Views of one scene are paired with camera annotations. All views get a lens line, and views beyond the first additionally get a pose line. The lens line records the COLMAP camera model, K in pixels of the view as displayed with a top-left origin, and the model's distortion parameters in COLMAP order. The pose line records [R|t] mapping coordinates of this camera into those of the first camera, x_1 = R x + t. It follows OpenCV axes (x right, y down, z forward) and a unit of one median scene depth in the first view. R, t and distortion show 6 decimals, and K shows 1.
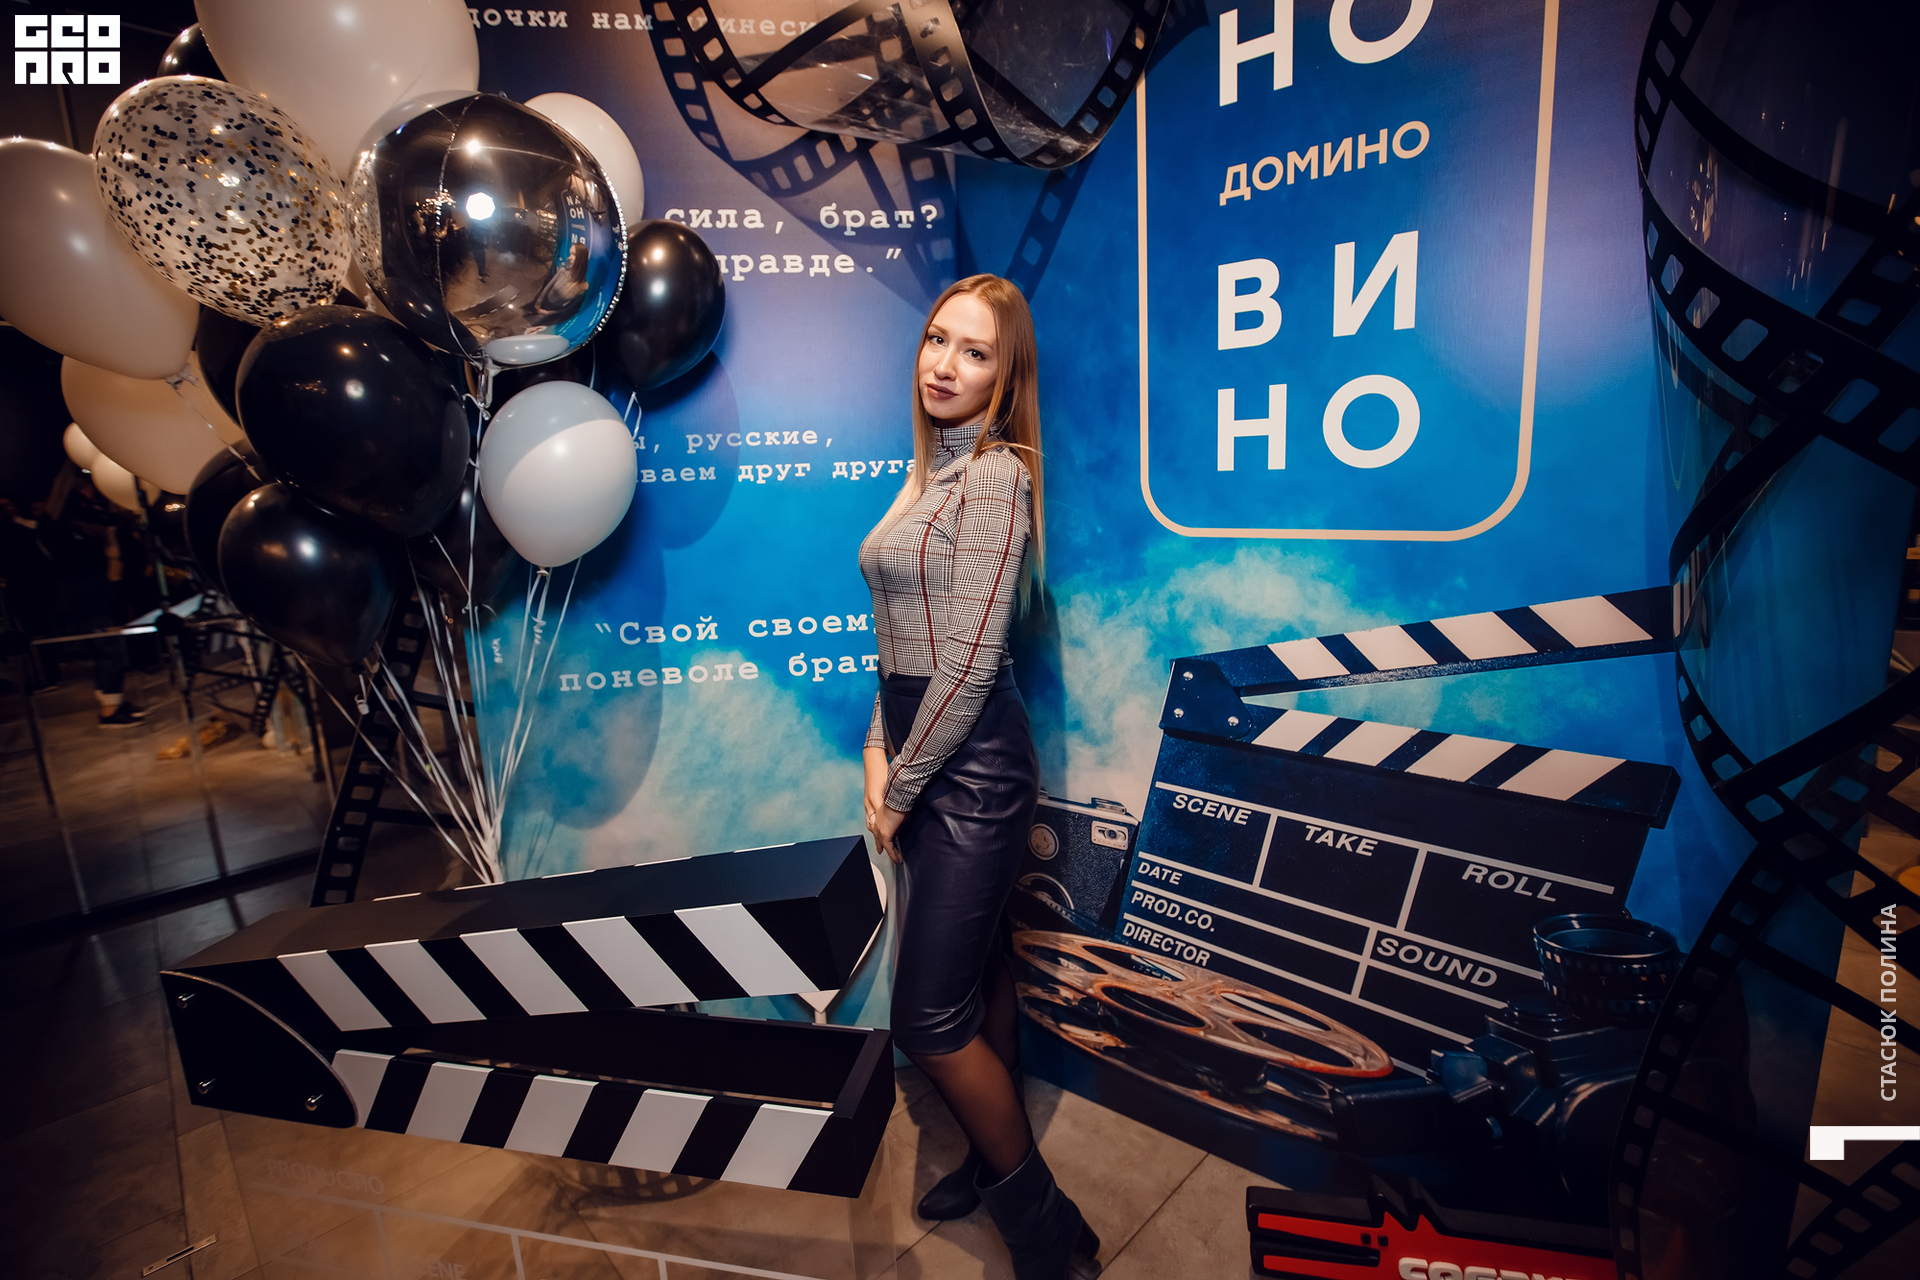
lens RADIAL K [[869.9, 0, 960.5], [0, 869.9, 642.3], [0, 0, 1]] dist [-0.053175, 0.022247]
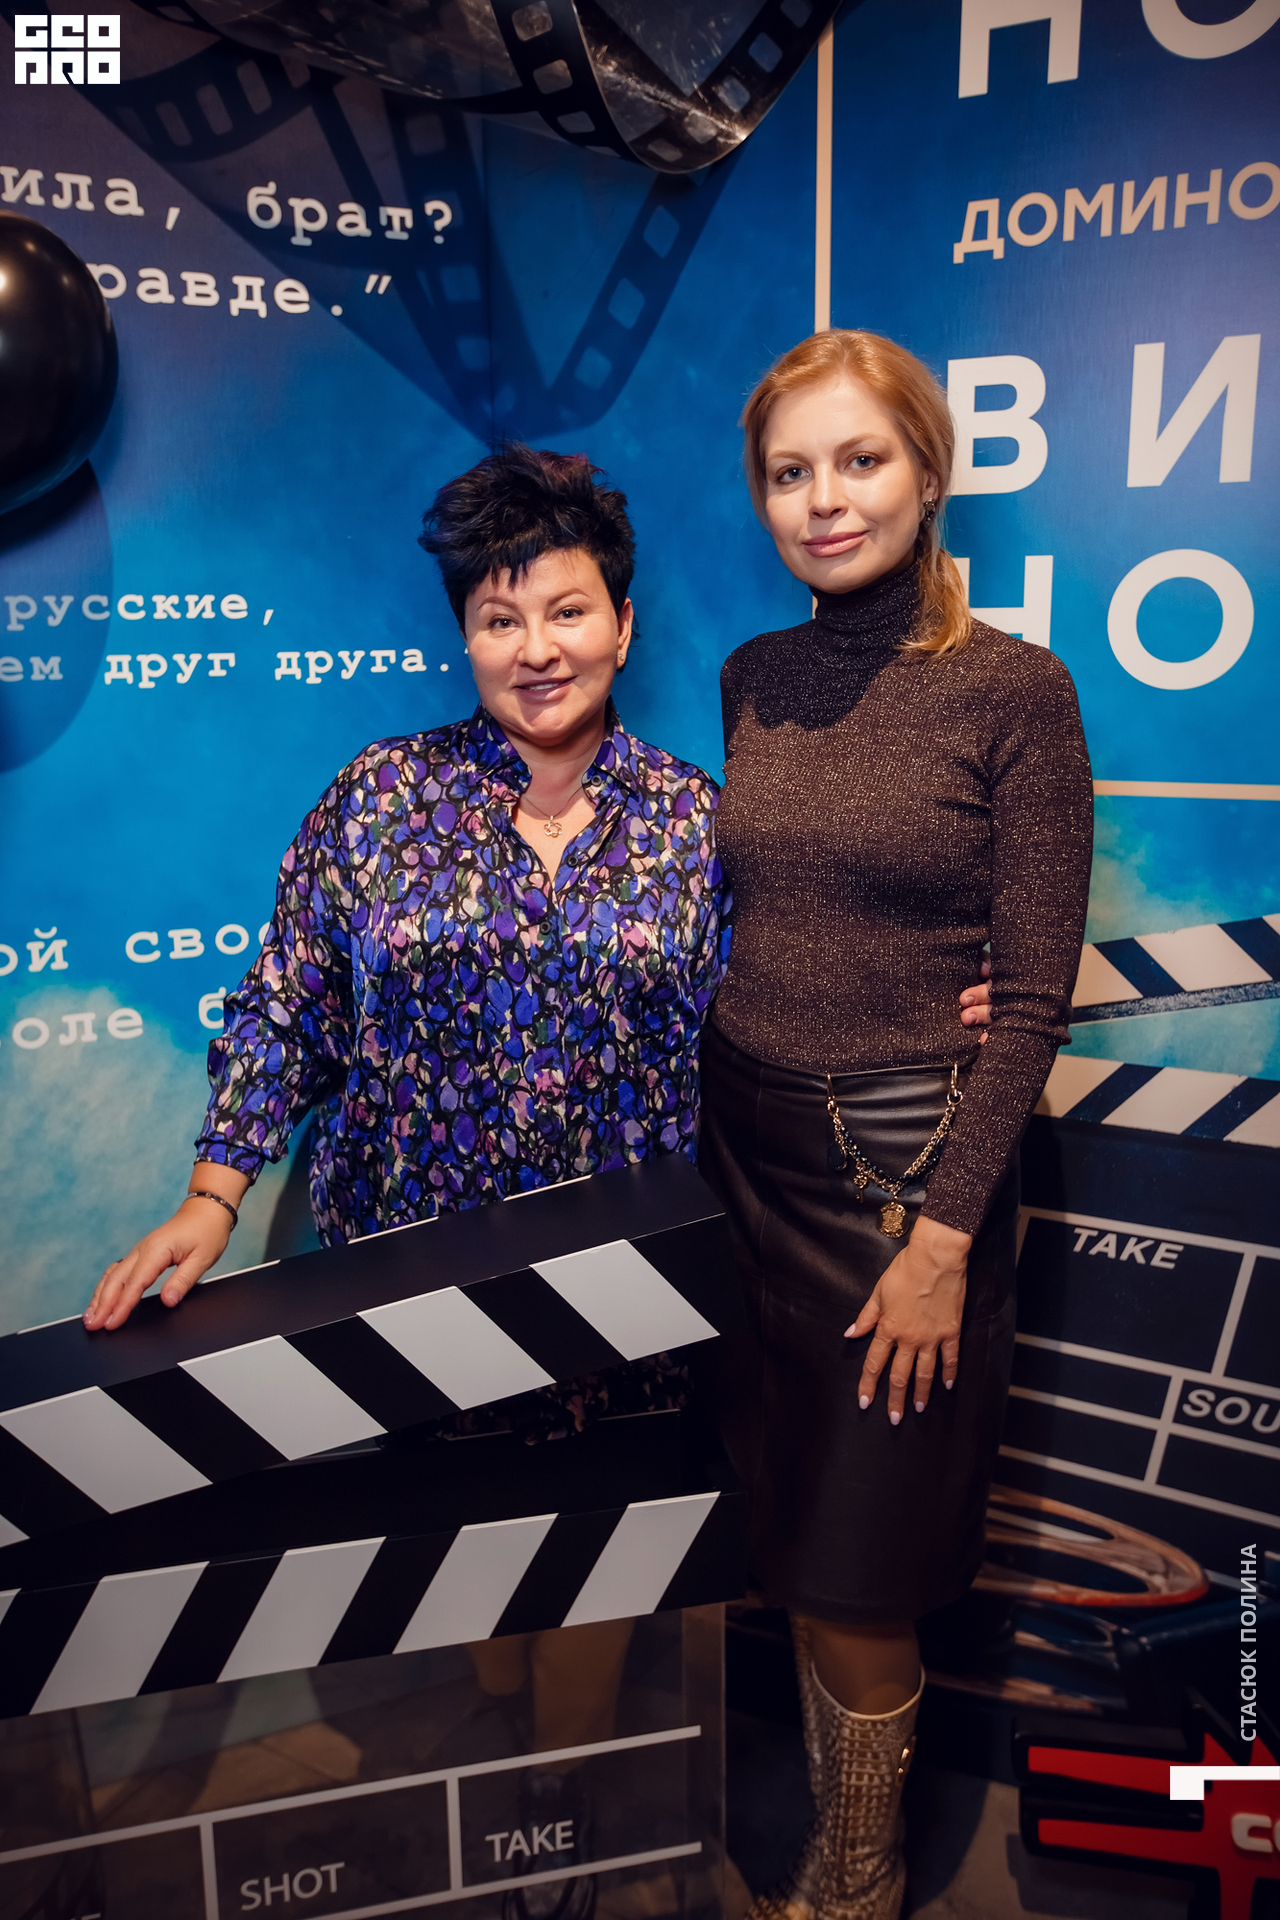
lens RADIAL K [[1579.7, 0, 633.8], [0, 1579.7, 965.0], [0, 0, 1]] dist [0.006187, 0.068131]
pose [[0.968253, -0.031614, 0.247967, -0.207339], [0.024929, 0.999237, 0.030051, -0.031459], [-0.248728, -0.022916, 0.968302, -0.076325]]
